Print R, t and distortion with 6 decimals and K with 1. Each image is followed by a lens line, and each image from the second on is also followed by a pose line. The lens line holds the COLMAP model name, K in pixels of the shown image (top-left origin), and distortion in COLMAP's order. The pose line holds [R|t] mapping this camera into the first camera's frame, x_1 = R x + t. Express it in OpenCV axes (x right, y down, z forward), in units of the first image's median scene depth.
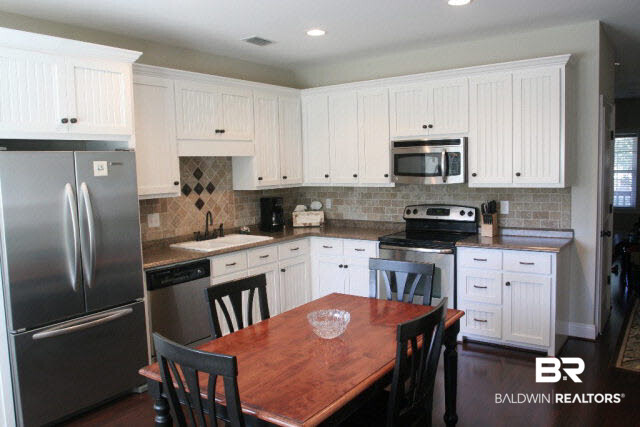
lens RADIAL K [[517.3, 0, 317.0], [0, 517.3, 214.4], [0, 0, 1]] dist [-0.013513, -0.003315]
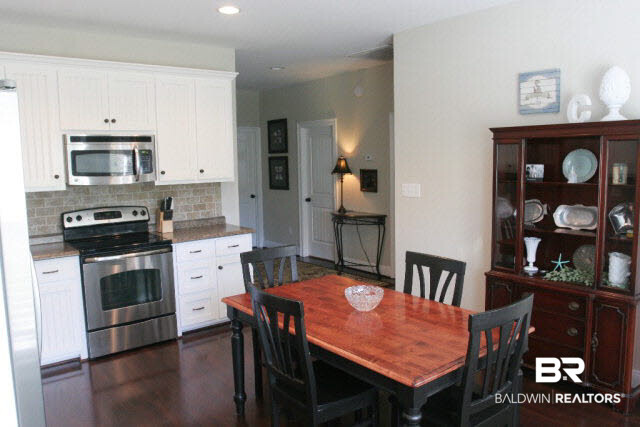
lens RADIAL K [[517.3, 0, 316.7], [0, 517.3, 214.1], [0, 0, 1]] dist [-0.013513, -0.003315]
pose [[0.292033, -0.087165, 0.952428, -0.556500], [0.105940, 0.992658, 0.058363, -0.021878], [-0.950523, 0.083856, 0.299123, 0.397838]]
